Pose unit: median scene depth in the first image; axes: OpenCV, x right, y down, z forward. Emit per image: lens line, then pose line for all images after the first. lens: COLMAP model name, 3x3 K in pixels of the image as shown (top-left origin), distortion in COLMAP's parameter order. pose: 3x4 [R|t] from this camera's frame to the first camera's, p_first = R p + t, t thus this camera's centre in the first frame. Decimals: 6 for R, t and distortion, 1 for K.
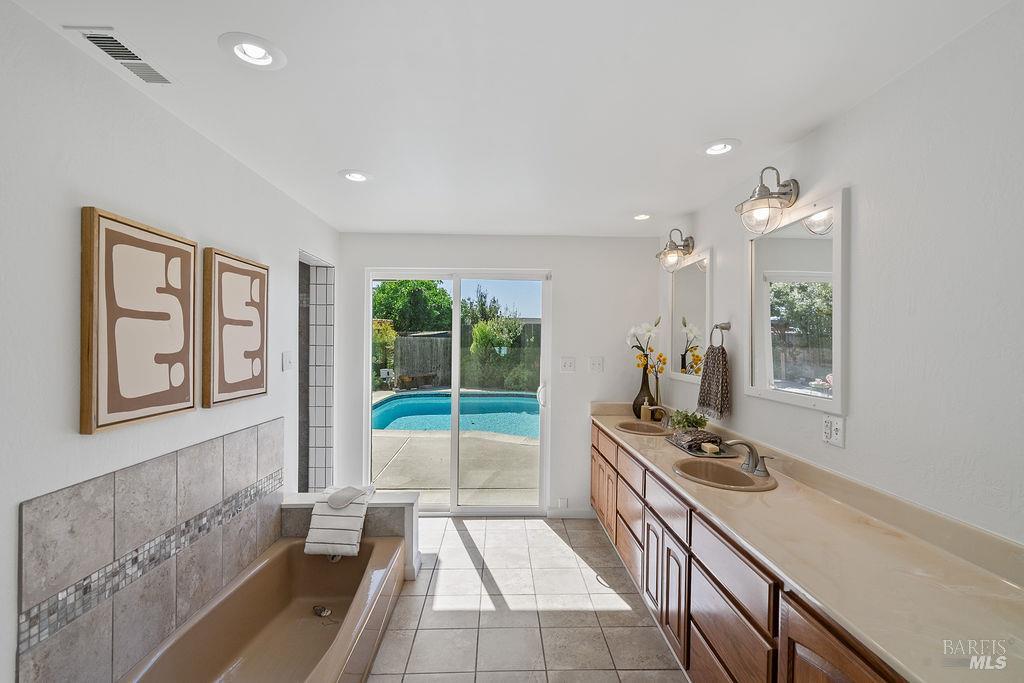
lens RADIAL K [[465.3, 0, 514.6], [0, 465.3, 344.4], [0, 0, 1]] dist [-0.002197, 0.000257]
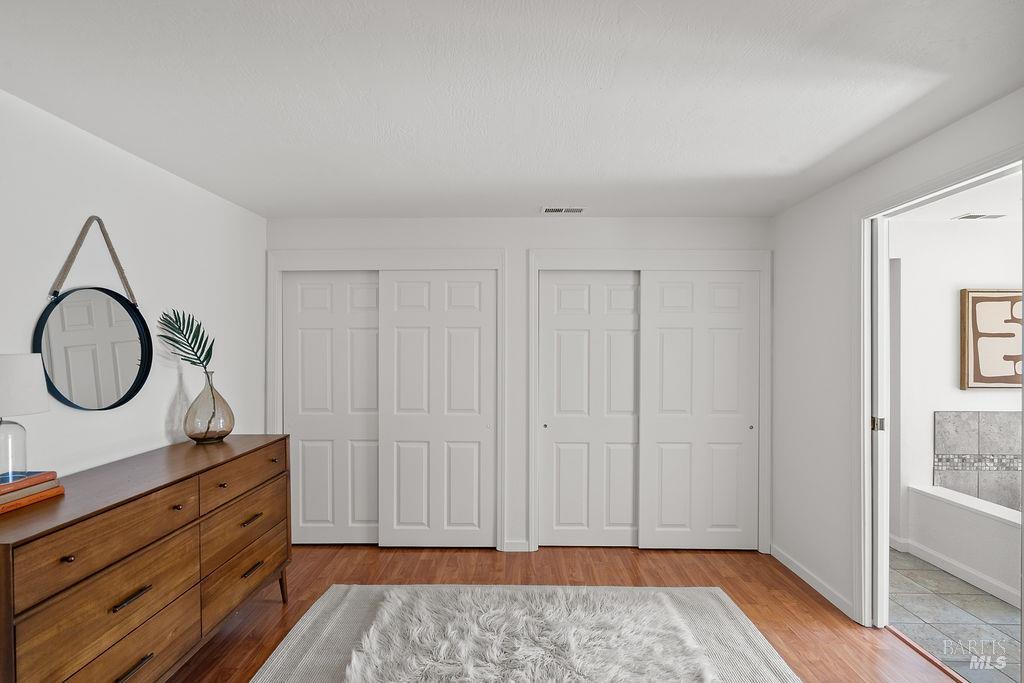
lens RADIAL K [[476.6, 0, 506.1], [0, 476.6, 349.2], [0, 0, 1]] dist [-0.004092, -0.000014]
pose [[-0.049298, -0.009317, -0.998741, 1.221704], [-0.003362, 0.999952, -0.009162, 0.019668], [0.998778, 0.002906, -0.049327, -0.901990]]
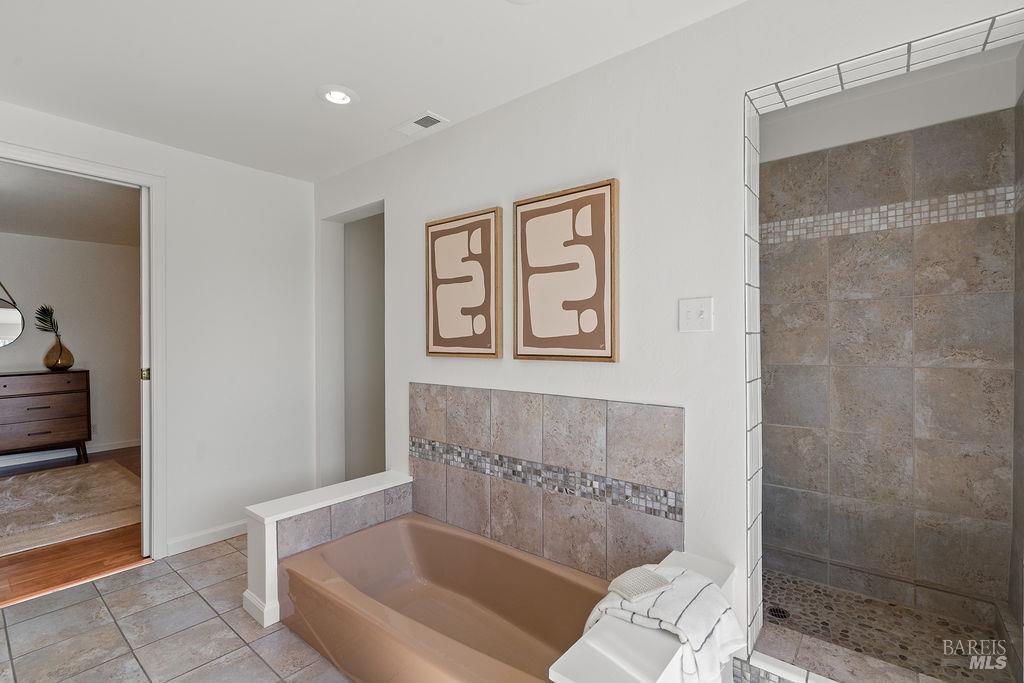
lens RADIAL K [[466.3, 0, 516.7], [0, 466.3, 337.6], [0, 0, 1]] dist [-0.002355, 0.000167]
pose [[-0.655268, -0.001913, -0.755394, 0.139057], [0.001690, 0.999991, -0.003999, 0.109034], [0.755394, -0.003897, -0.655259, 1.955376]]
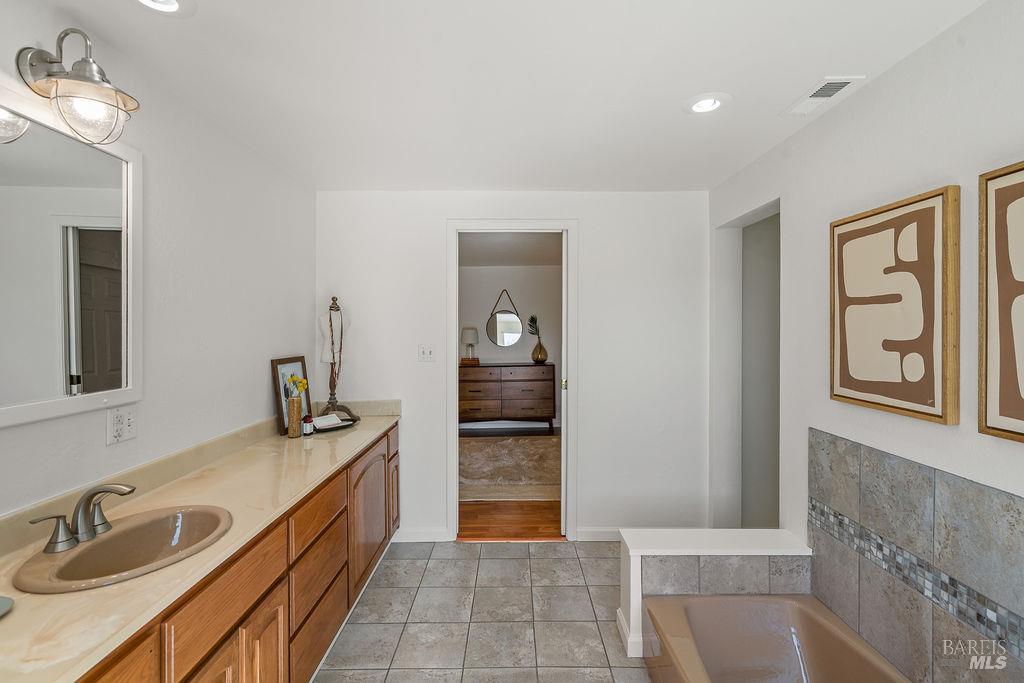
lens RADIAL K [[473.4, 0, 512.6], [0, 473.4, 327.6], [0, 0, 1]] dist [0.000581, 0.000454]
pose [[-0.999589, -0.006231, 0.027997, -0.052420], [-0.006191, 0.999980, 0.001507, -0.001325], [-0.028006, 0.001333, -0.999607, 1.924608]]
